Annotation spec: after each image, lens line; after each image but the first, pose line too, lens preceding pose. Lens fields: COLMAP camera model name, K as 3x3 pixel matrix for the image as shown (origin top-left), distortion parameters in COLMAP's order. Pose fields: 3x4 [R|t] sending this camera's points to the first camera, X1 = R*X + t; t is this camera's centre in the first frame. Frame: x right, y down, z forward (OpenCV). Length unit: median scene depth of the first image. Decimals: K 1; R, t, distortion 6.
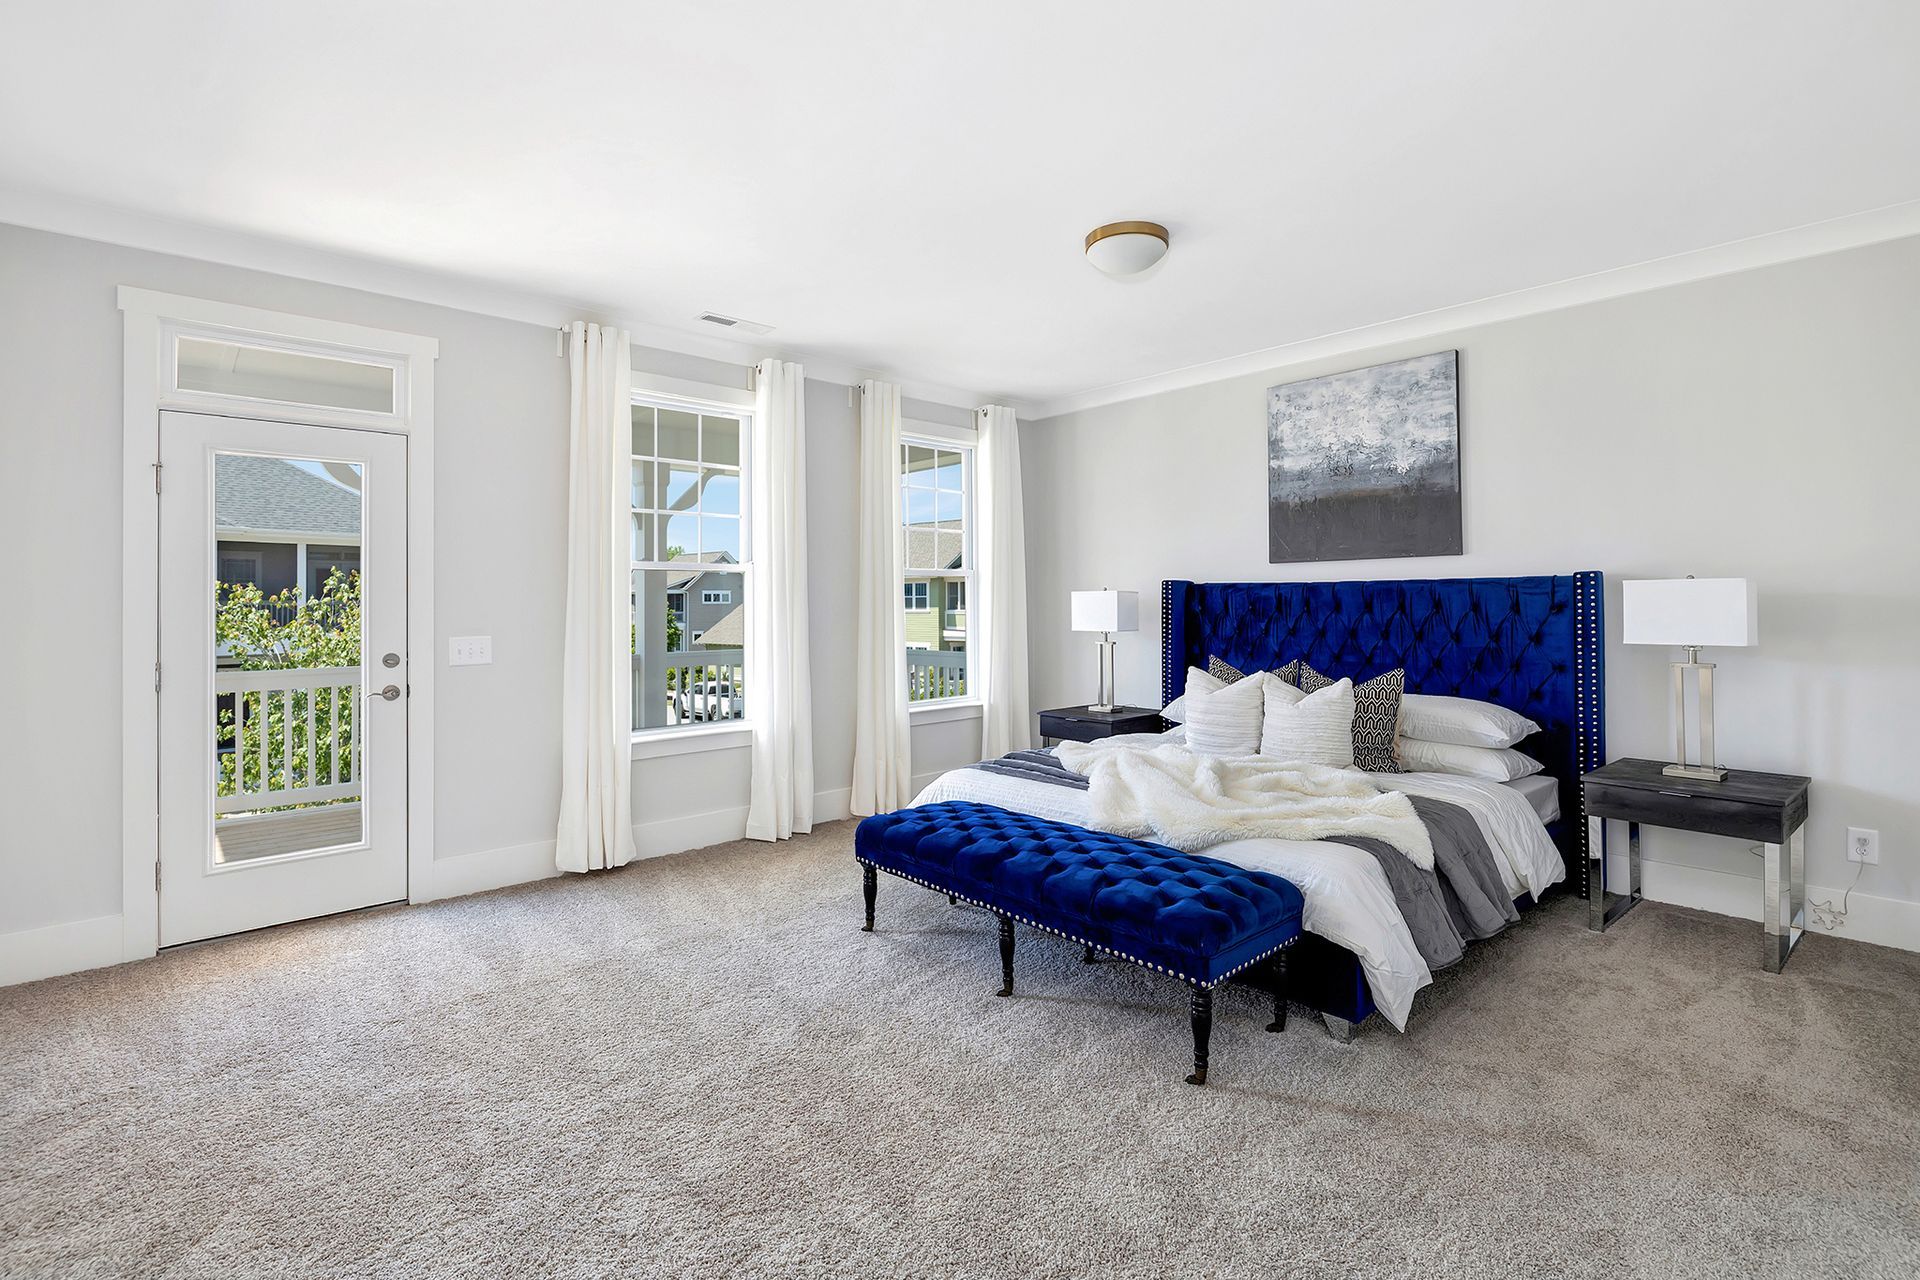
lens RADIAL K [[933.3, 0, 995.9], [0, 933.3, 595.4], [0, 0, 1]] dist [-0.000609, -0.000157]
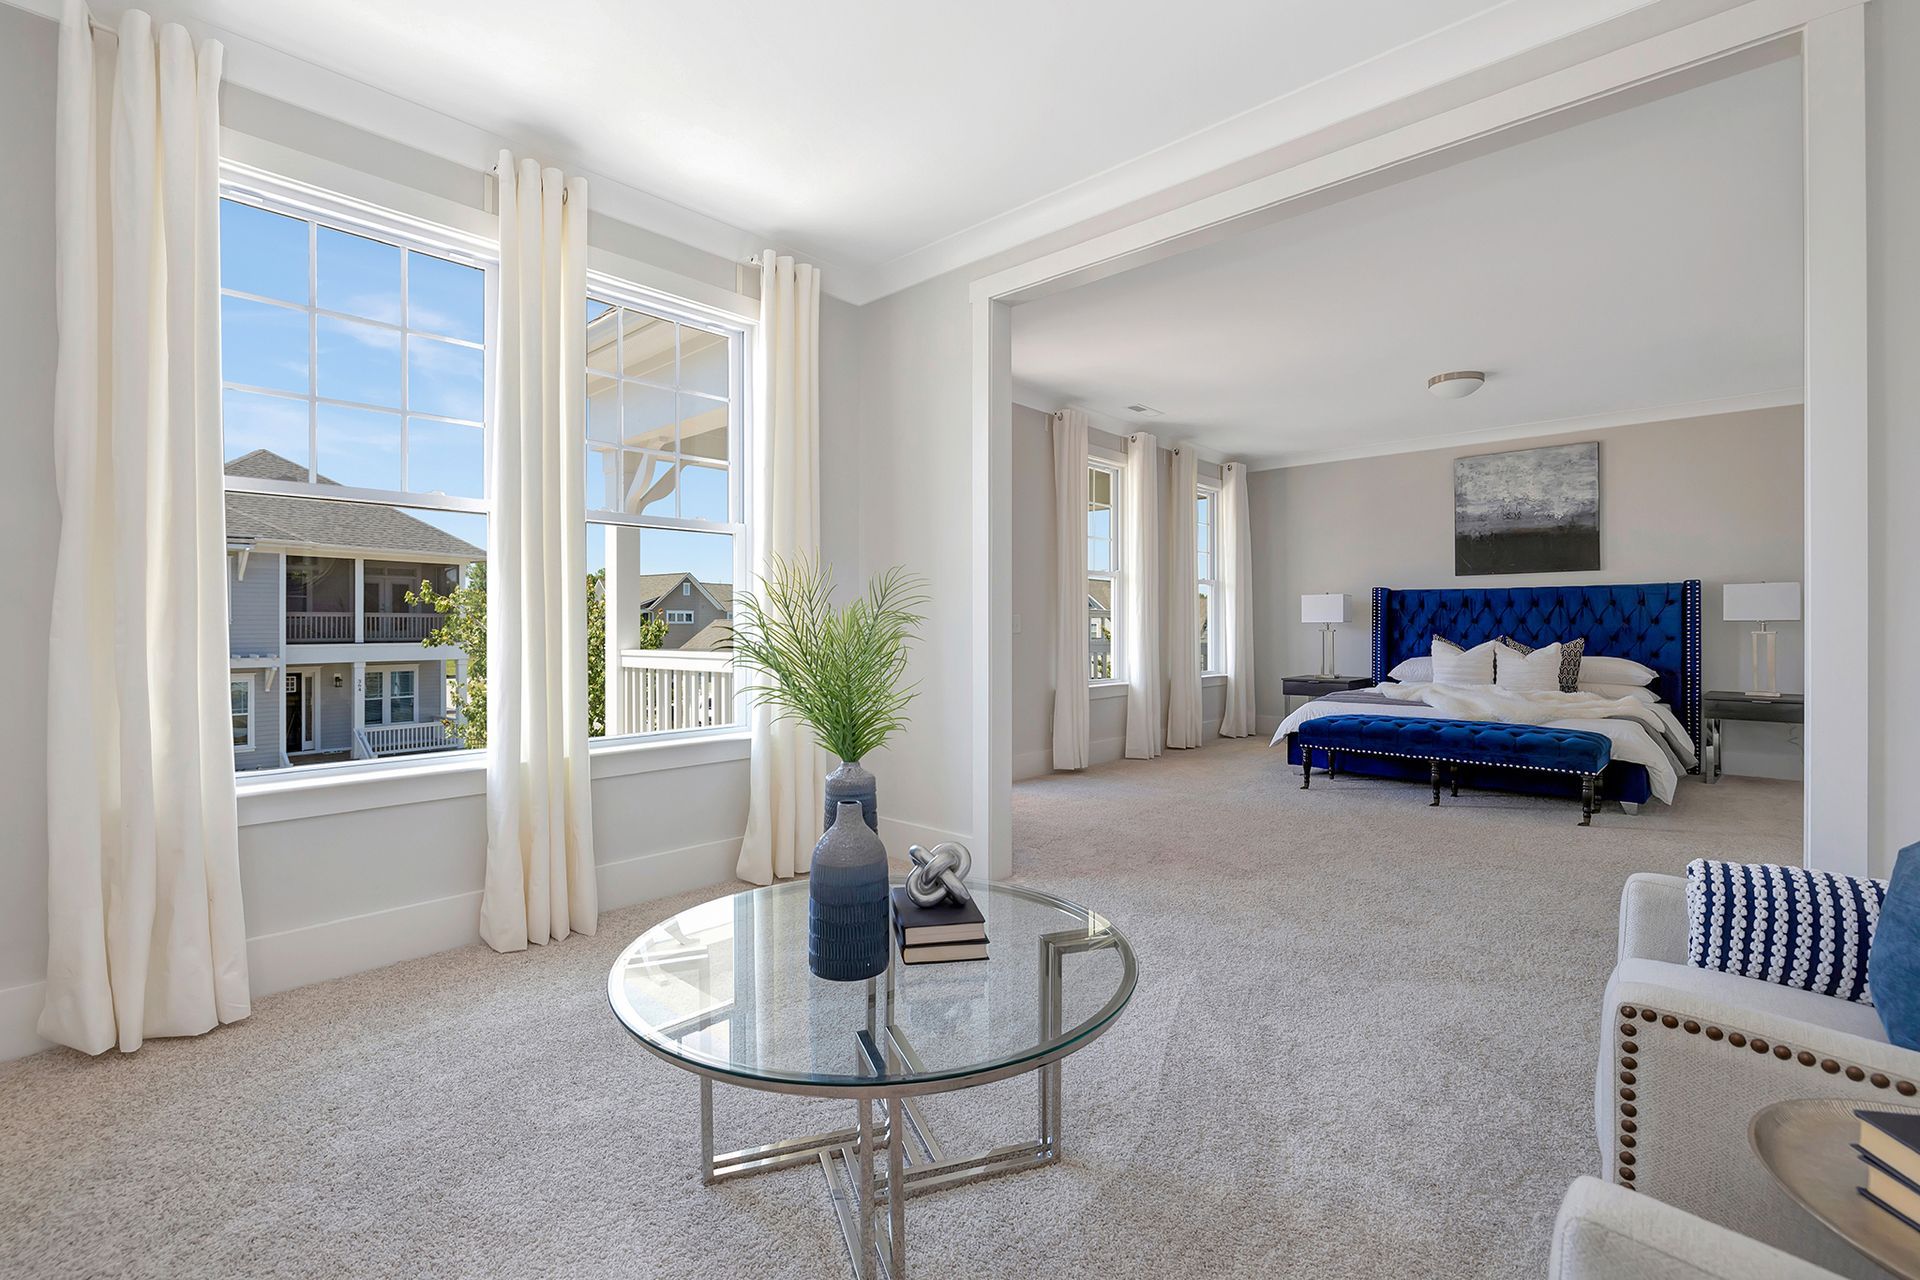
lens RADIAL K [[933.3, 0, 956.6], [0, 933.3, 634.3], [0, 0, 1]] dist [-0.000609, -0.000157]
pose [[0.996228, 0.005981, 0.086562, -0.693783], [-0.007058, 0.999901, 0.012138, 0.050977], [-0.086481, -0.012703, 0.996172, -0.466836]]
